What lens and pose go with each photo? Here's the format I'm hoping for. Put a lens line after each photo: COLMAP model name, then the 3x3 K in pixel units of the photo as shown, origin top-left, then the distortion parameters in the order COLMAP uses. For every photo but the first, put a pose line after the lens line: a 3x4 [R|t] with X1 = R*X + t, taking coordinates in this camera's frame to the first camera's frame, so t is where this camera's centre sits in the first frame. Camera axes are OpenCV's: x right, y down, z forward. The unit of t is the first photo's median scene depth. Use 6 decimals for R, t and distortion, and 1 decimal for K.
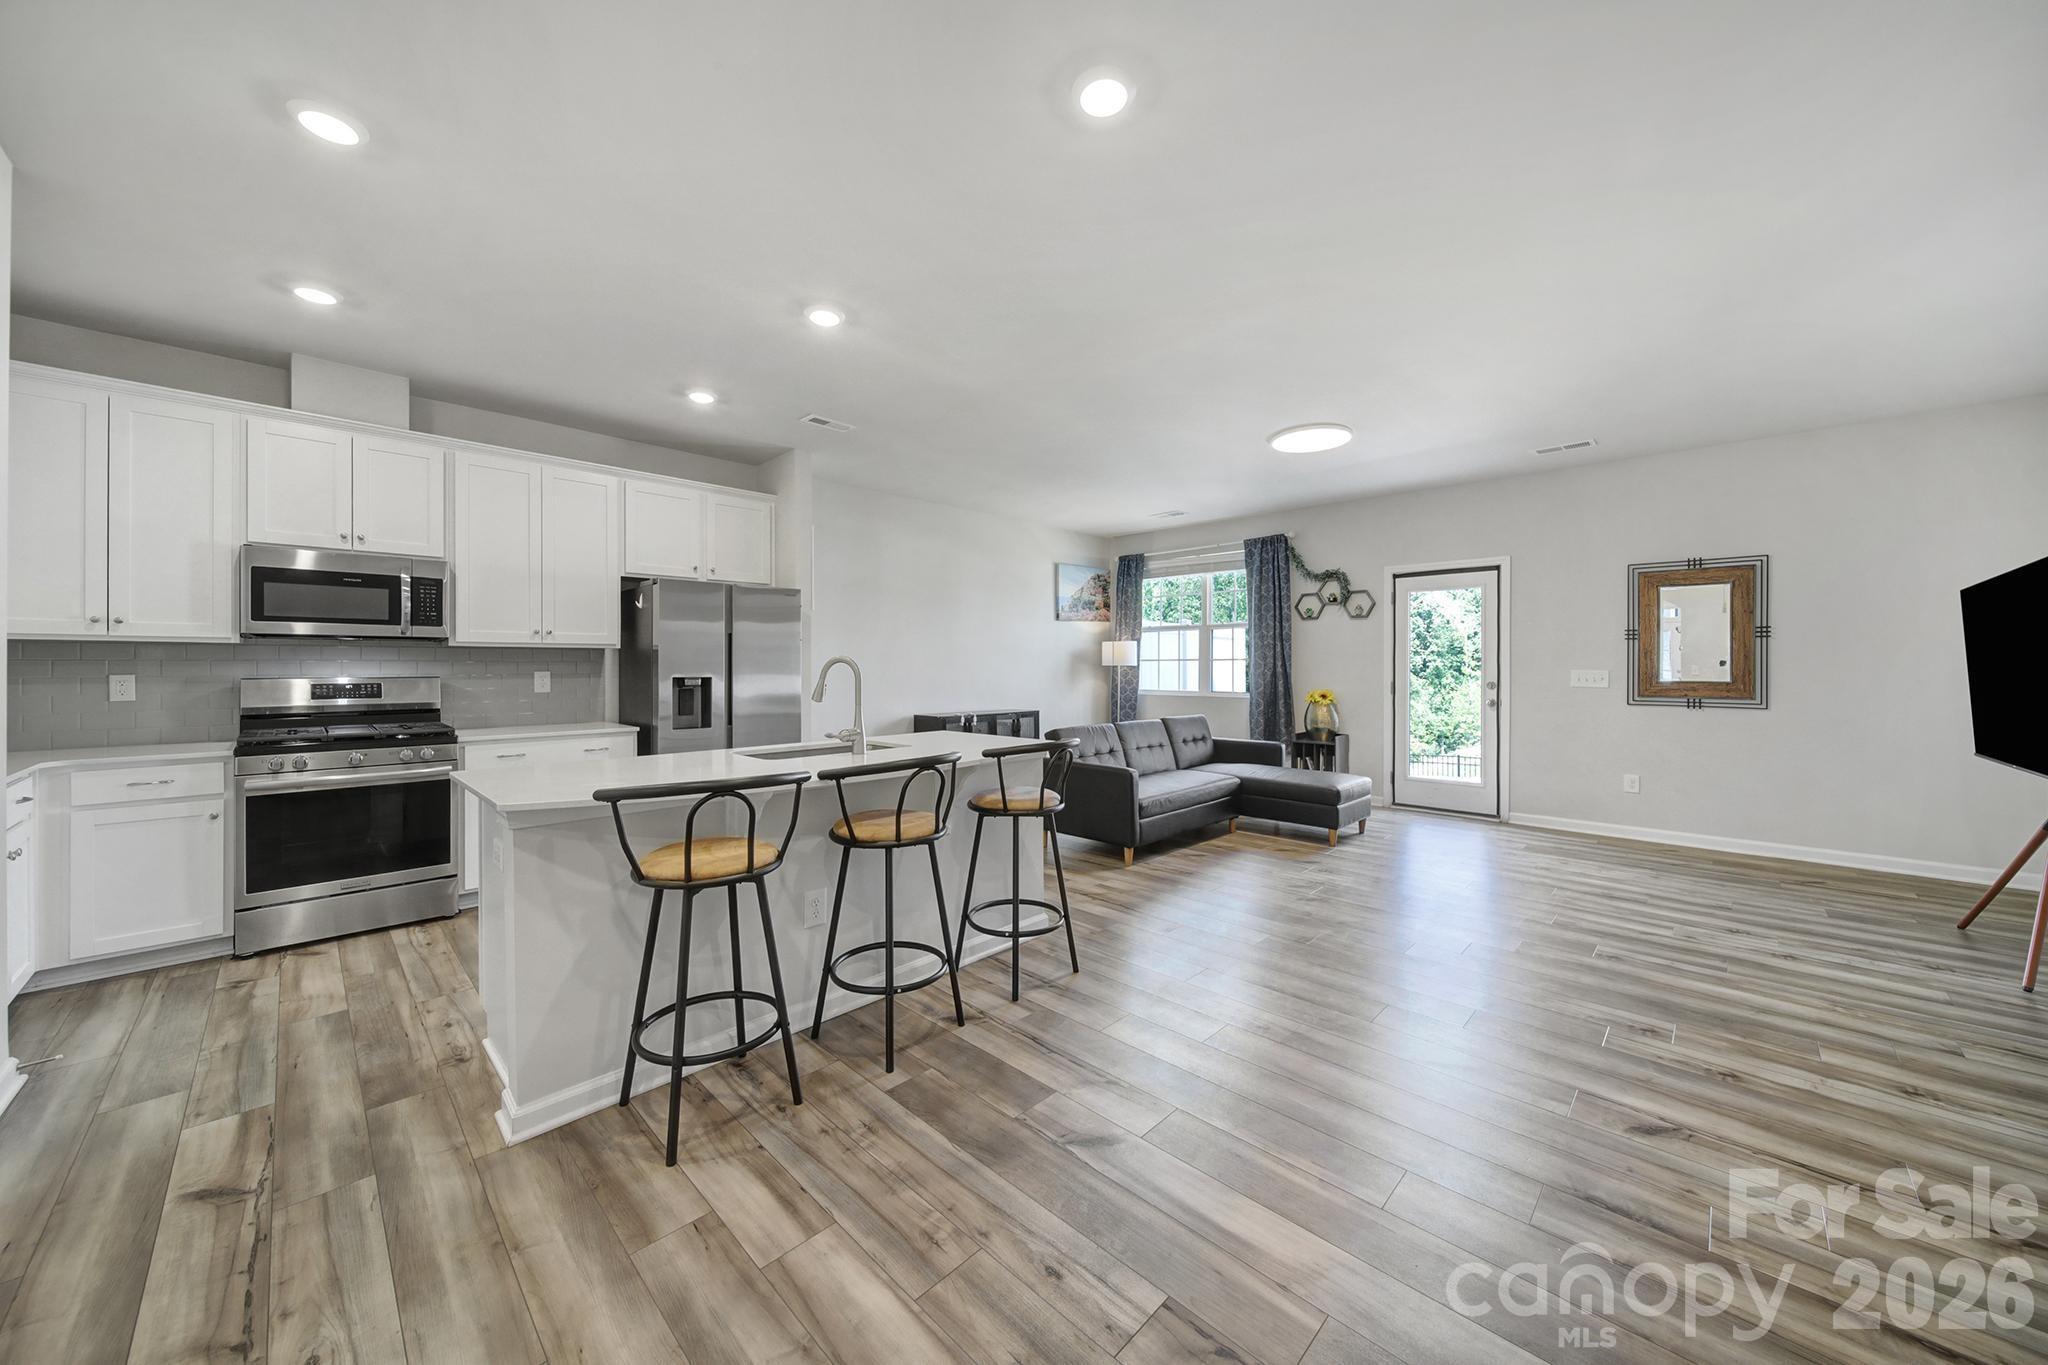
lens RADIAL K [[723.5, 0, 1033.1], [0, 723.5, 663.2], [0, 0, 1]] dist [-0.003868, -0.001852]
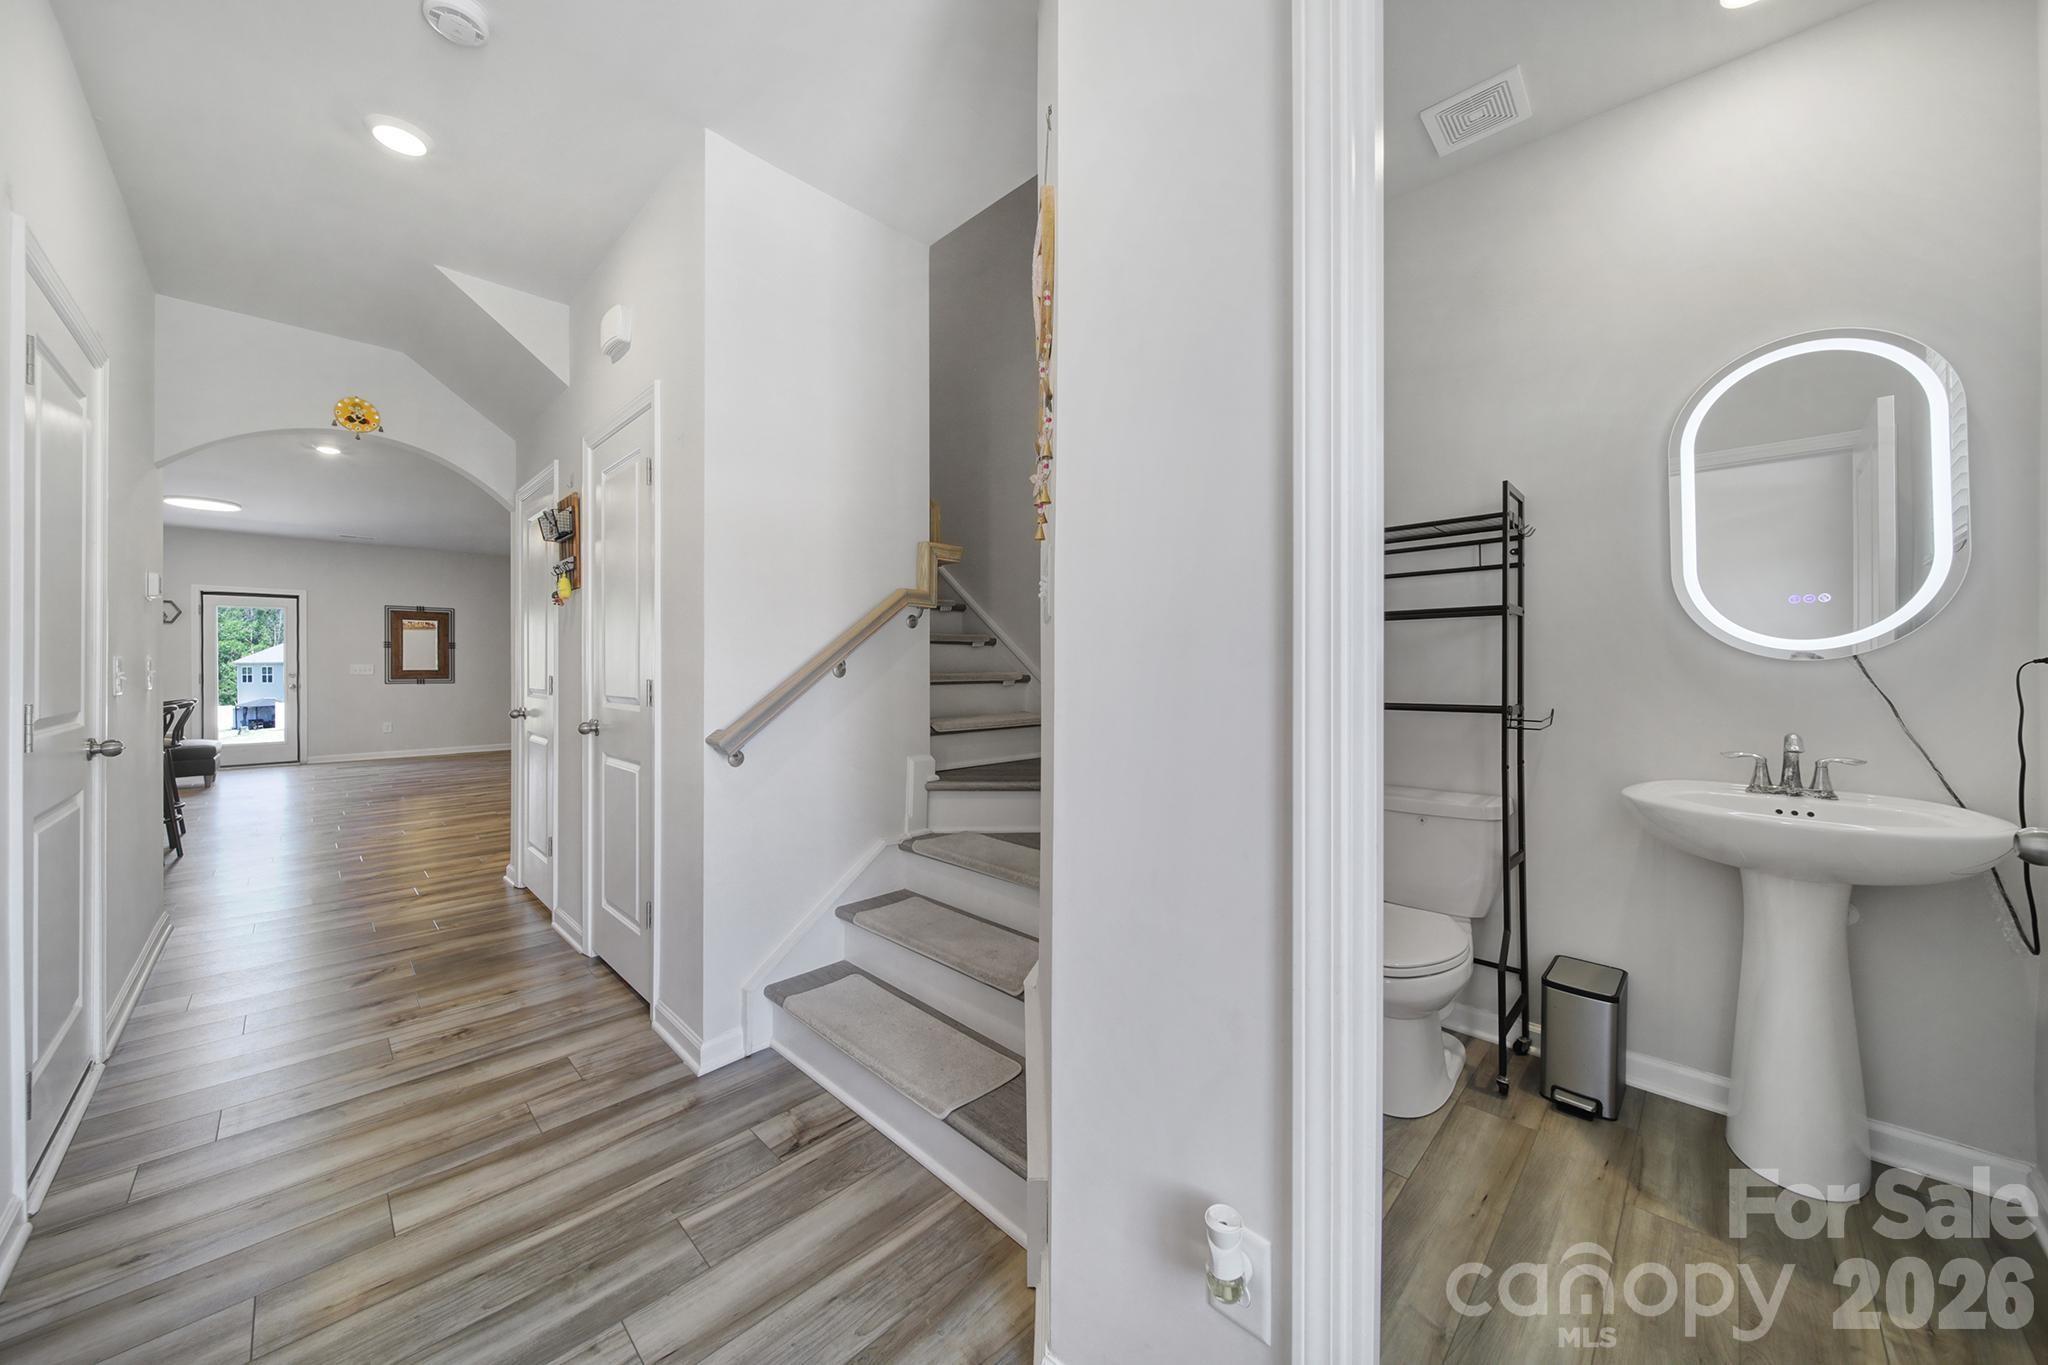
lens RADIAL K [[723.5, 0, 1028.7], [0, 723.5, 667.6], [0, 0, 1]] dist [-0.003868, -0.001852]
pose [[0.005634, -0.000387, 0.999984, -1.288487], [-0.000169, 1.000000, 0.000388, 0.022615], [-0.999984, -0.000171, 0.005634, -0.822896]]
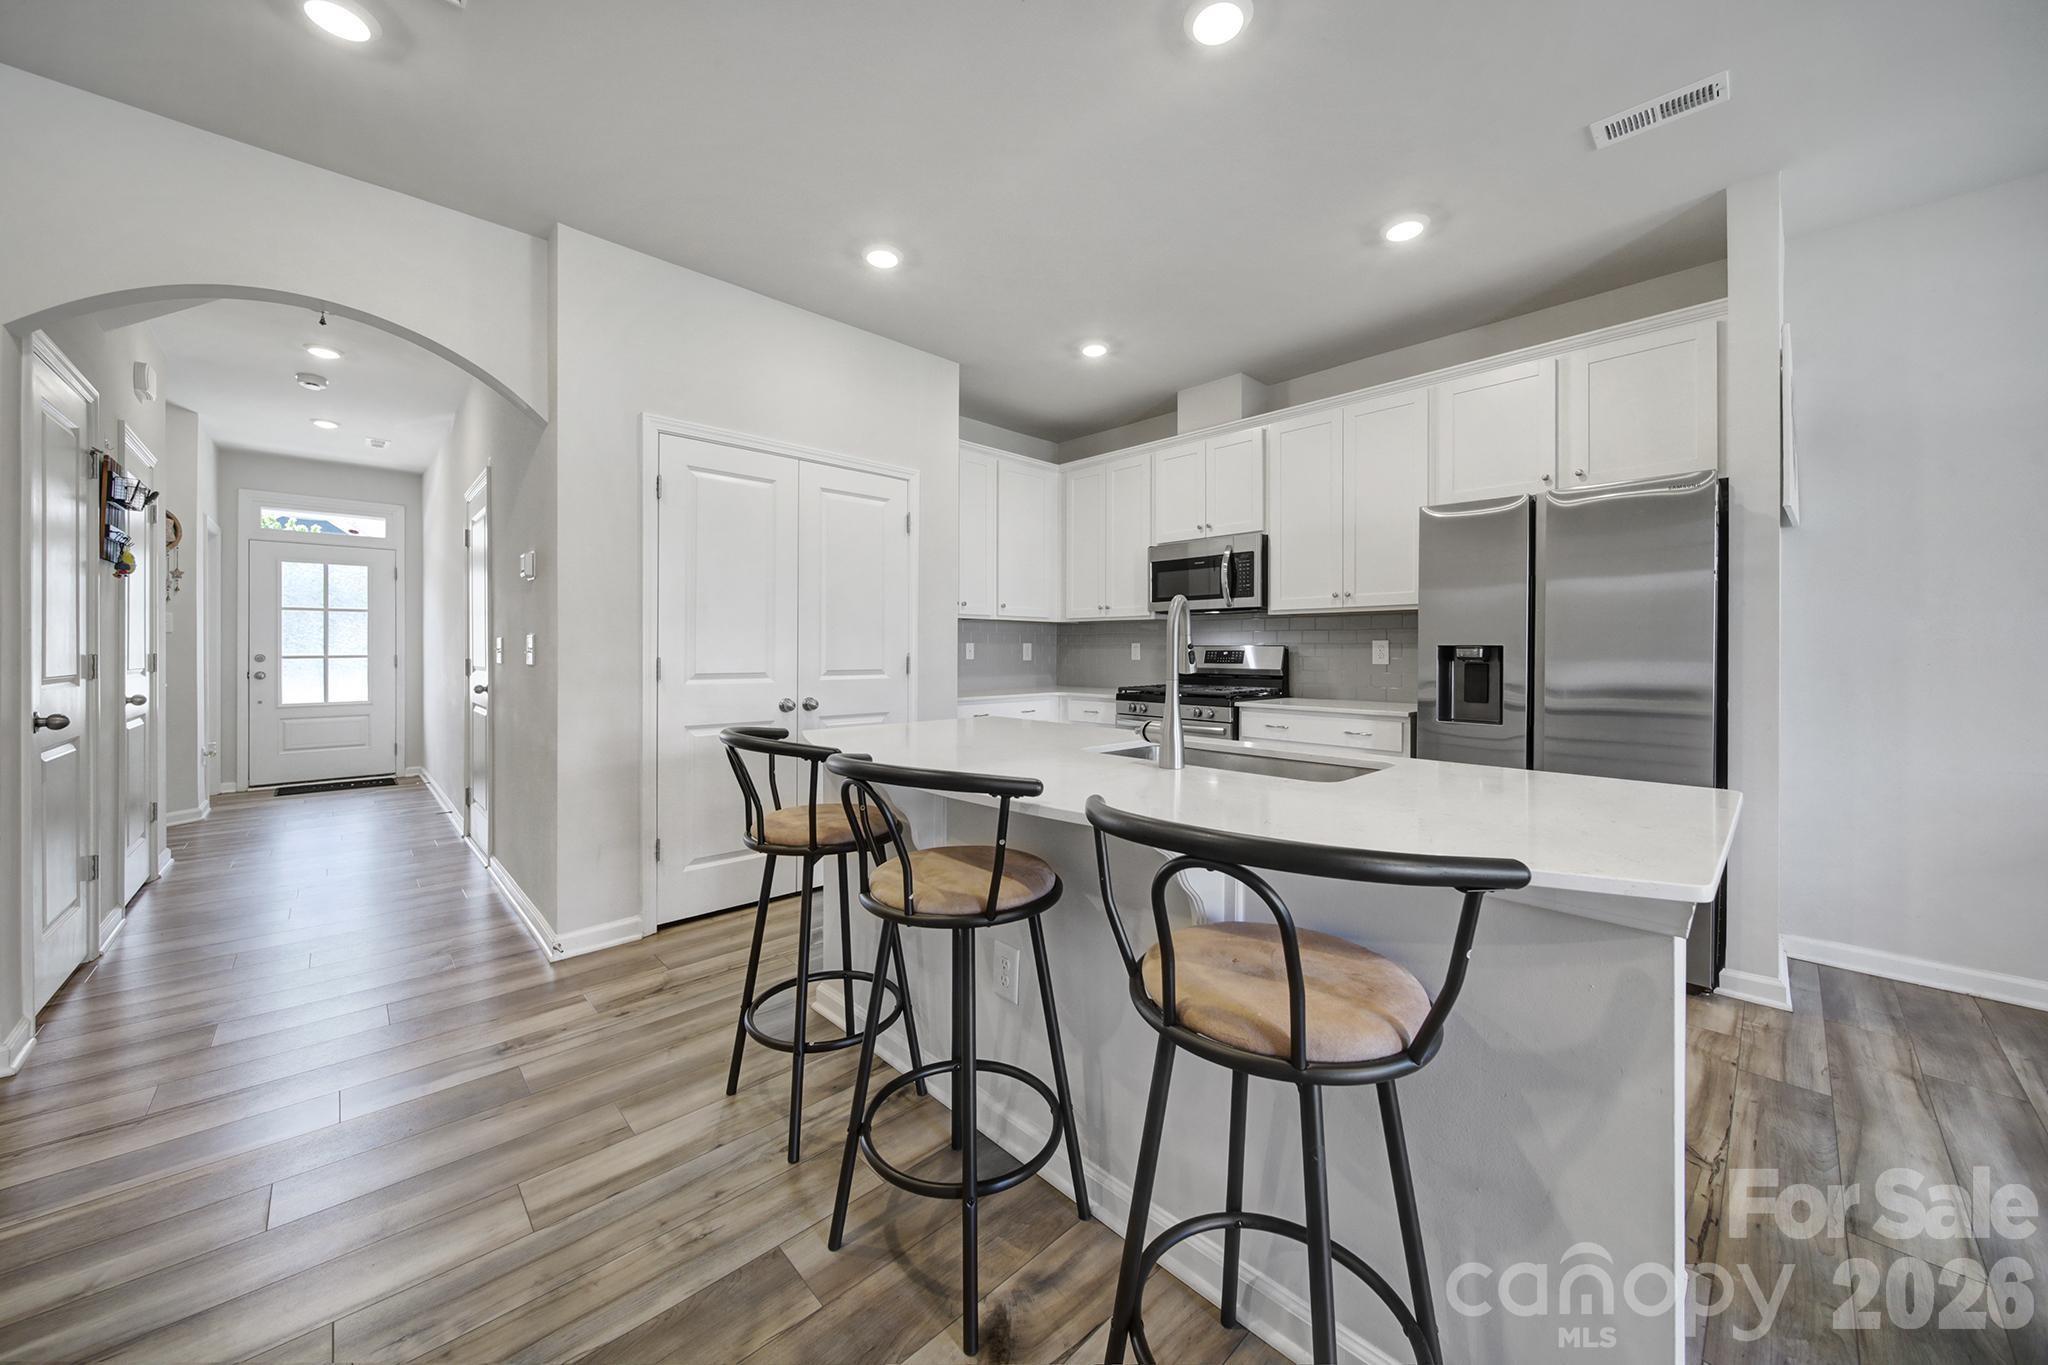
lens RADIAL K [[723.5, 0, 1017.1], [0, 723.5, 655.8], [0, 0, 1]] dist [-0.003868, -0.001852]
pose [[-0.046166, 0.007078, -0.998909, 0.239074], [0.000323, 0.999975, 0.007071, 0.027287], [0.998934, 0.000004, -0.046167, 0.681156]]
